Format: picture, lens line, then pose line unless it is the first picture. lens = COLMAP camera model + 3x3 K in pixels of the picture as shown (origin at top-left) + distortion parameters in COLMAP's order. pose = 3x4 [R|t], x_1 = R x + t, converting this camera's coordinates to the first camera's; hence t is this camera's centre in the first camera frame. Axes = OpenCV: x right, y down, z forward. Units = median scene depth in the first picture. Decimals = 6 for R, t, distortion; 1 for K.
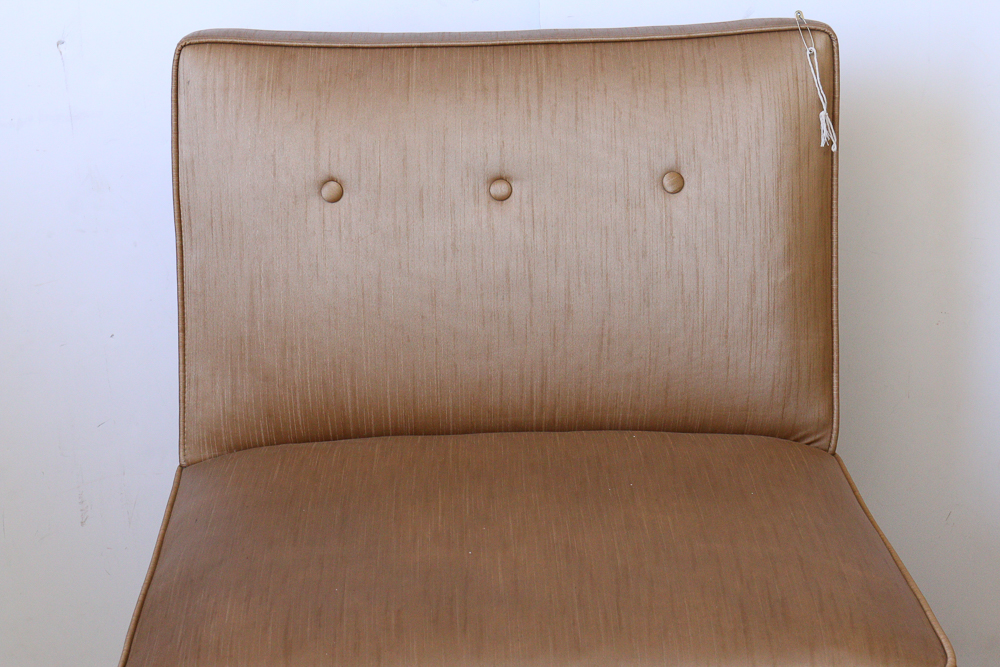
lens RADIAL K [[2074.5, 0, 500.0], [0, 2074.5, 333.5], [0, 0, 1]] dist [0.008558, 0.073776]
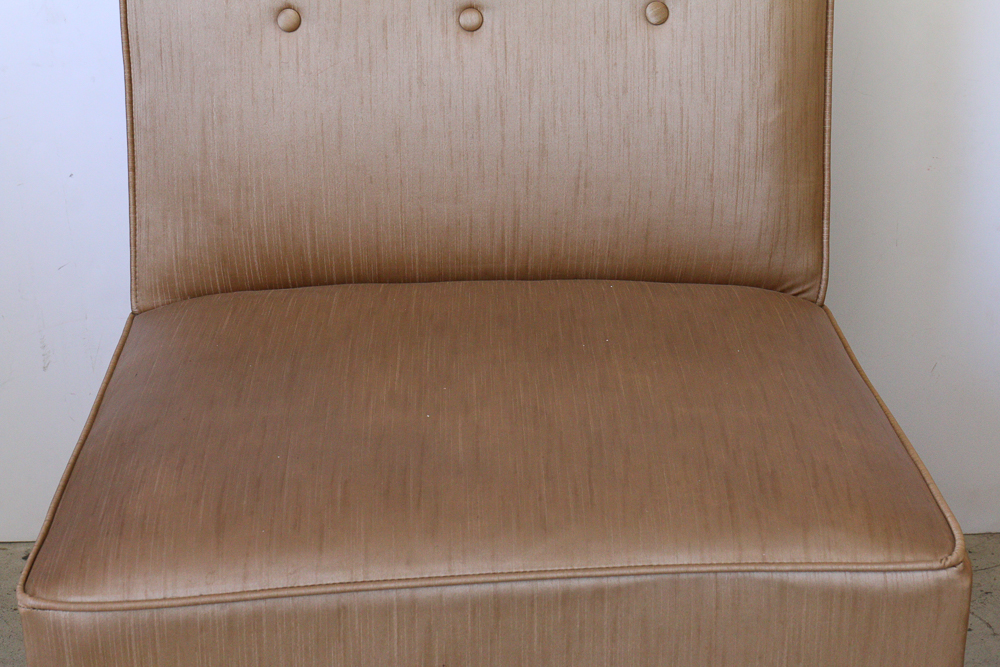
lens RADIAL K [[1802.2, 0, 500.0], [0, 1802.2, 333.5], [0, 0, 1]] dist [-0.005164, -0.070404]
pose [[0.999972, 0.007469, 0.000338, 0.014023], [-0.007471, 0.996363, 0.084877, 0.002121], [0.000297, -0.084877, 0.996391, 0.184631]]
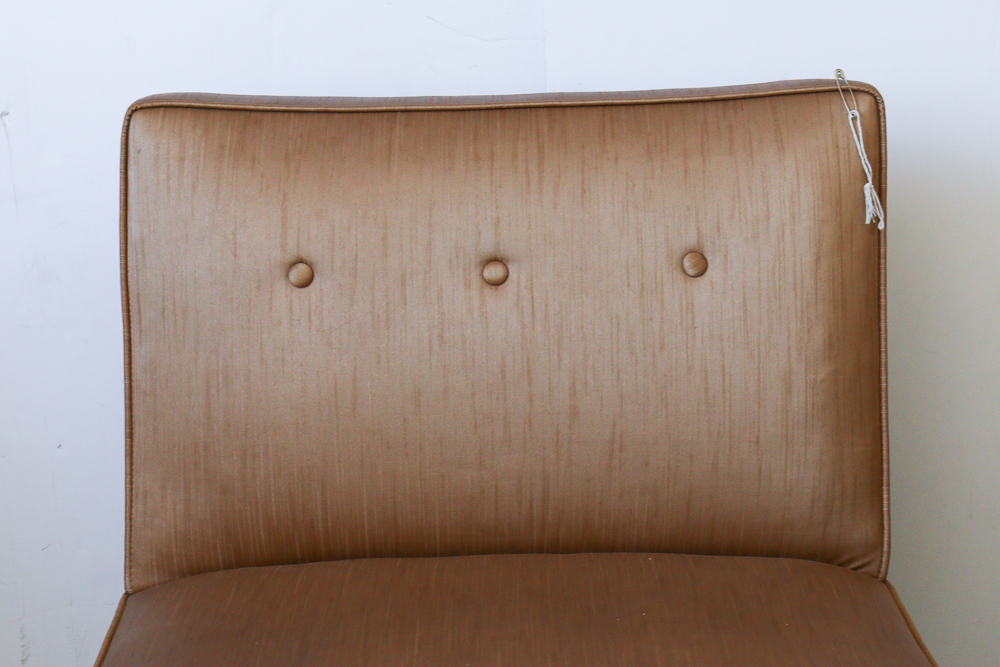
lens RADIAL K [[2156.5, 0, 500.0], [0, 2156.5, 333.5], [0, 0, 1]] dist [0.003802, 0.207065]
pose [[0.999814, 0.000052, -0.019275, 0.019506], [-0.001296, 0.997914, -0.064546, 0.014049], [0.019231, 0.064559, 0.997729, 0.102625]]
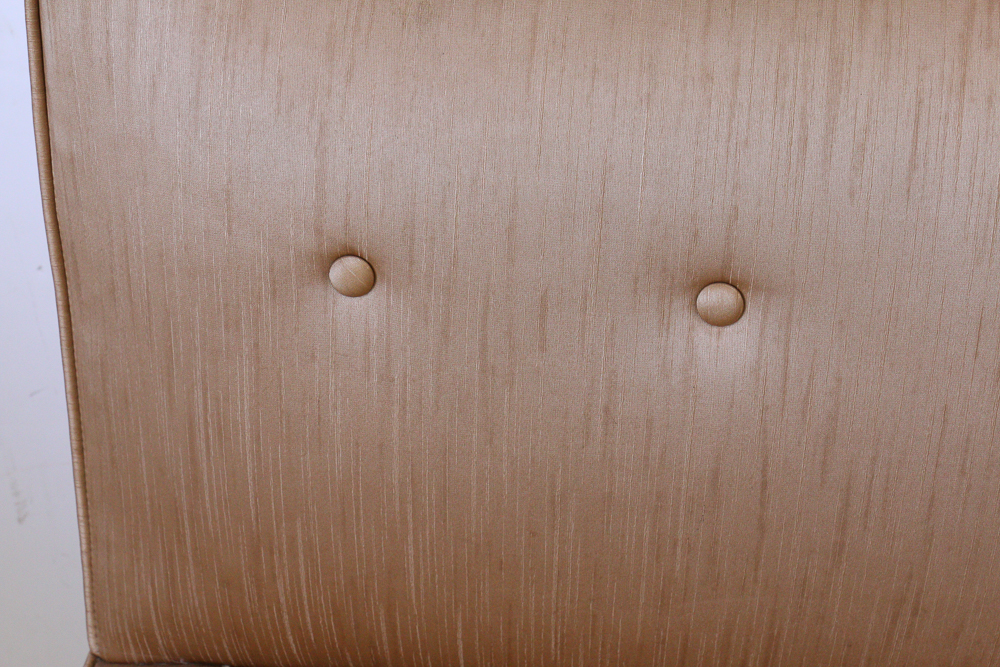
lens RADIAL K [[1802.2, 0, 500.0], [0, 1802.2, 333.5], [0, 0, 1]] dist [-0.005164, -0.070404]
pose [[0.989122, 0.099959, -0.107918, -0.004037], [-0.048613, 0.914548, 0.401545, -0.217470], [0.138834, -0.391931, 0.909459, 0.631656]]
